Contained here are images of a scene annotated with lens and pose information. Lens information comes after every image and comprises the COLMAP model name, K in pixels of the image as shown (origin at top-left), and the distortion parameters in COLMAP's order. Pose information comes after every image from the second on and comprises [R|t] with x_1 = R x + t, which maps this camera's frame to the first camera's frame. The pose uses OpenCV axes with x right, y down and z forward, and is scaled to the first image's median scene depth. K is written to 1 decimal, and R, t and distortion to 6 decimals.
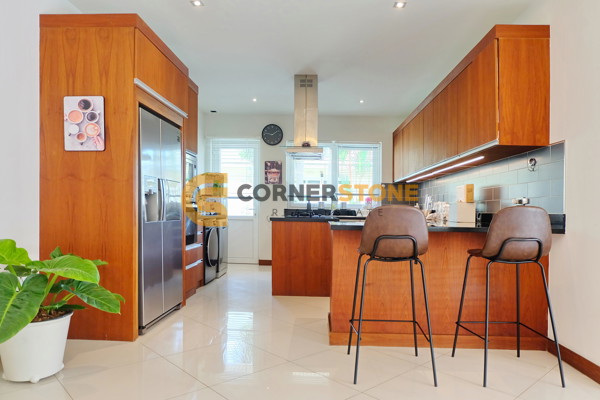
lens RADIAL K [[419.5, 0, 296.4], [0, 419.5, 197.4], [0, 0, 1]] dist [-0.004614, 0.005732]
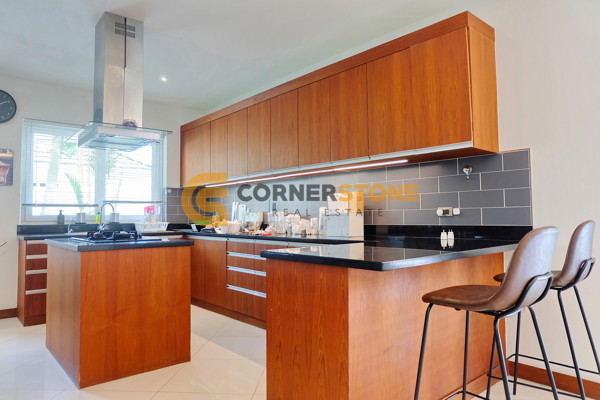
lens RADIAL K [[420.7, 0, 299.1], [0, 420.7, 183.3], [0, 0, 1]] dist [-0.005743, -0.000118]
pose [[0.736801, 0.029023, 0.675486, -0.226447], [0.002511, 0.998954, -0.045661, -0.008950], [-0.676105, 0.035339, 0.735958, 0.389124]]
